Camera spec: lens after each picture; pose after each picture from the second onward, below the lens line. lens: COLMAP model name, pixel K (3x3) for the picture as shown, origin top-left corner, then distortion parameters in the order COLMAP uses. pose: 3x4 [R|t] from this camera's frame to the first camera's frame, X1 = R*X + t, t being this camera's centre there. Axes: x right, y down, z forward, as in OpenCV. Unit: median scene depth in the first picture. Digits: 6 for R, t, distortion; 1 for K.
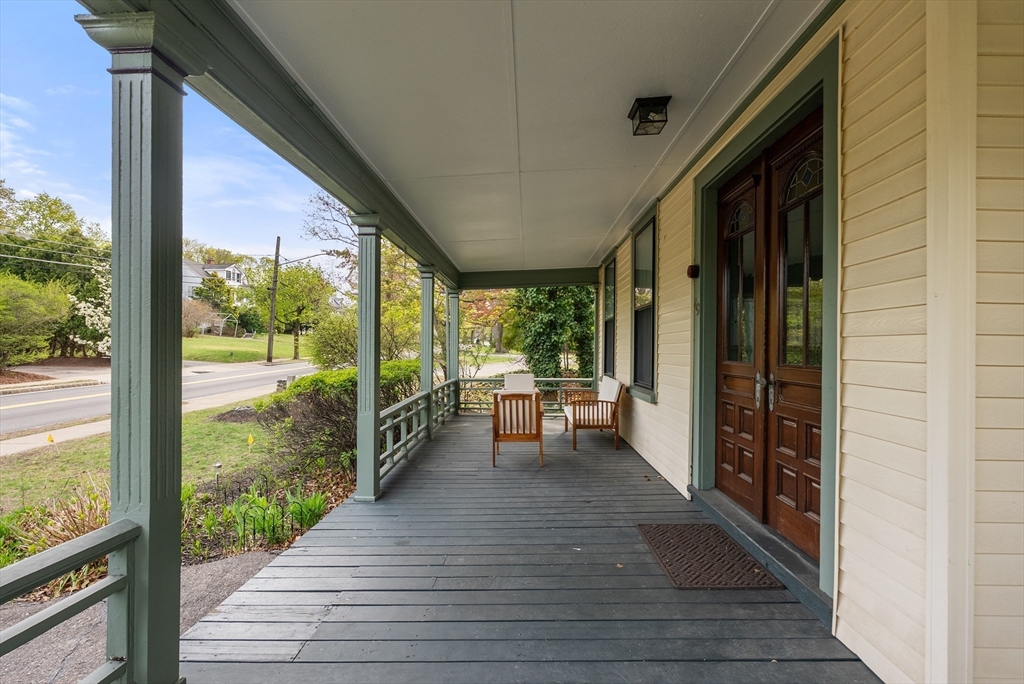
lens RADIAL K [[456.0, 0, 512.5], [0, 456.0, 340.6], [0, 0, 1]] dist [-0.000124, 0.001125]
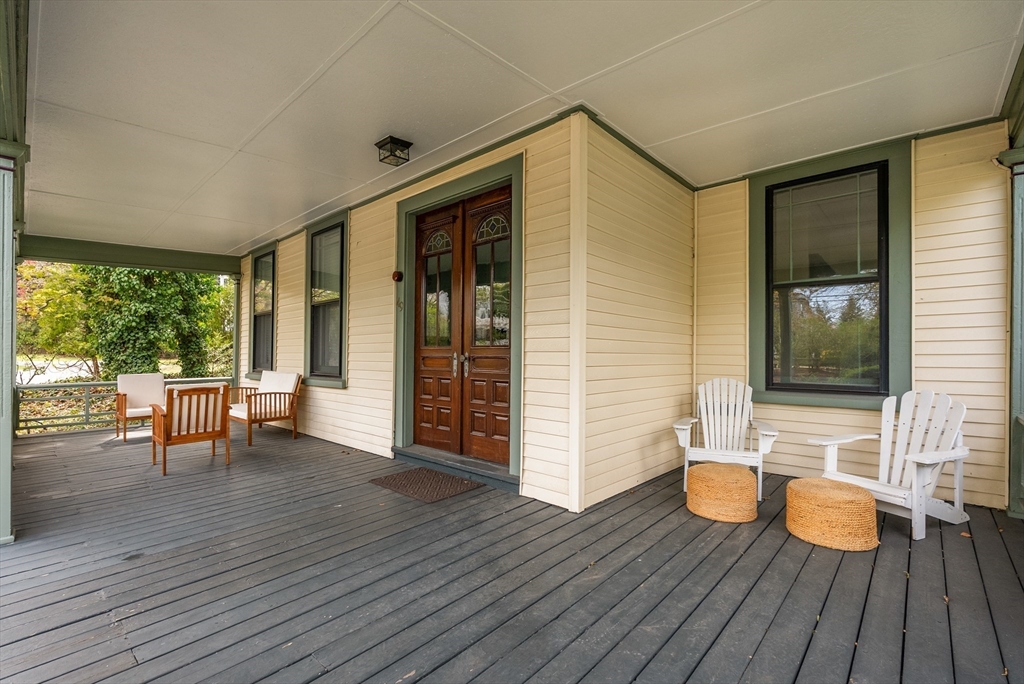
lens RADIAL K [[456.0, 0, 510.1], [0, 456.0, 346.2], [0, 0, 1]] dist [-0.000124, 0.001125]
pose [[0.657530, 0.005579, 0.753408, -0.339495], [-0.008033, 0.999968, -0.000395, 0.038303], [-0.753386, -0.005793, 0.657553, -0.064294]]
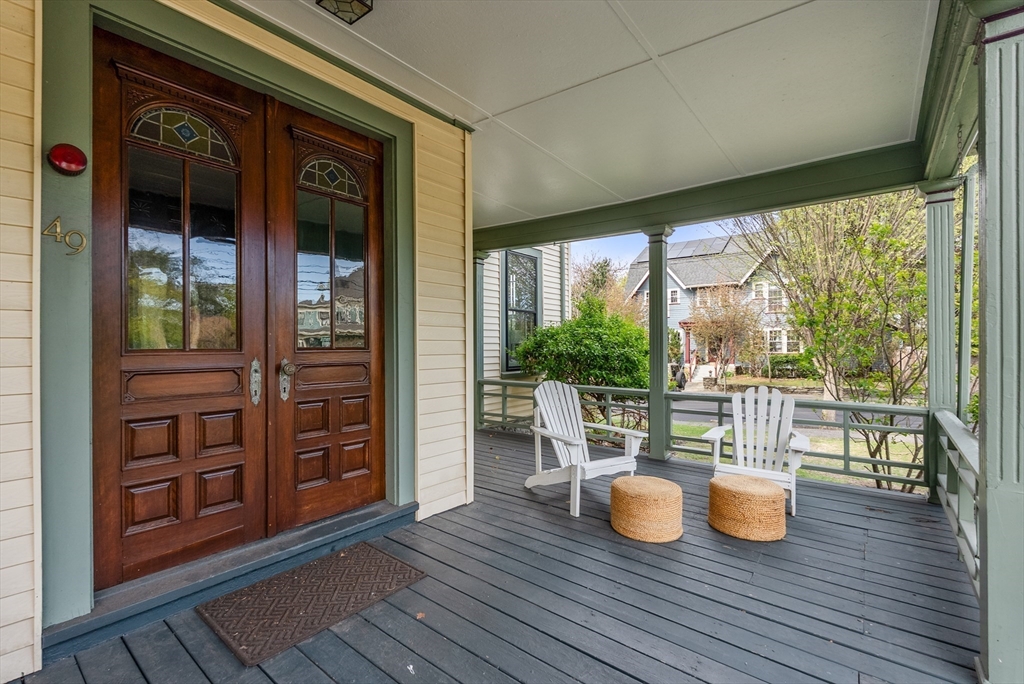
lens RADIAL K [[456.0, 0, 507.9], [0, 456.0, 339.3], [0, 0, 1]] dist [-0.000124, 0.001125]
pose [[-0.797266, 0.005741, 0.603600, -0.236316], [-0.007447, 0.999785, -0.019346, 0.035646], [-0.603582, -0.019919, -0.797052, 1.066463]]
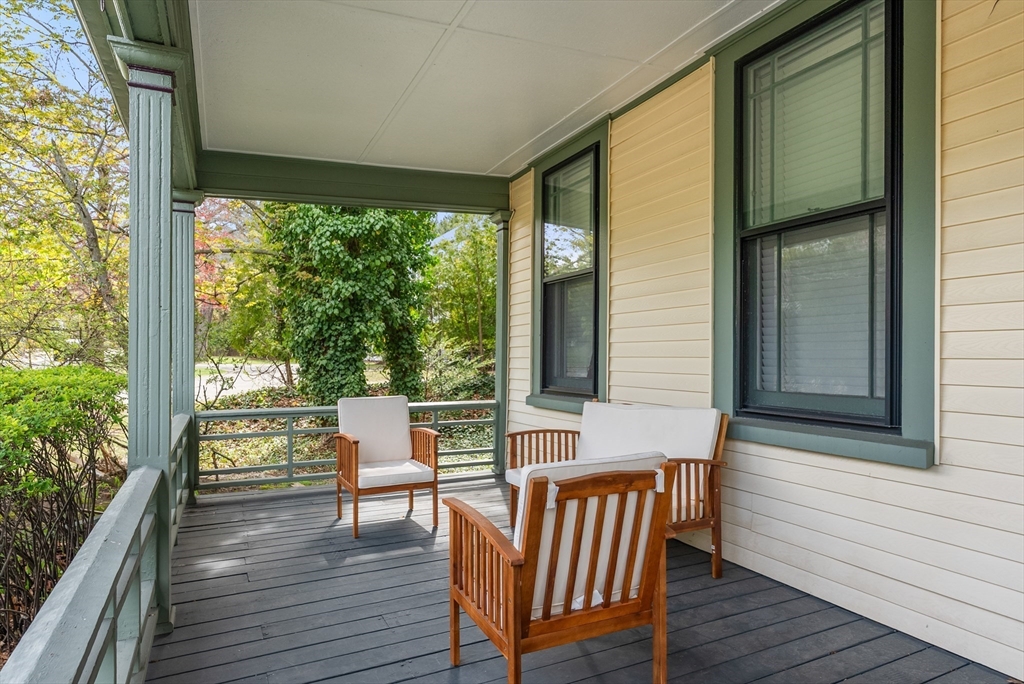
lens RADIAL K [[608.5, 0, 508.3], [0, 608.5, 348.3], [0, 0, 1]] dist [0.003669, 0.000970]
pose [[0.889357, 0.000762, 0.457212, -0.270698], [-0.003945, 0.999974, 0.006006, 0.049861], [-0.457196, -0.007145, 0.889337, 0.897303]]
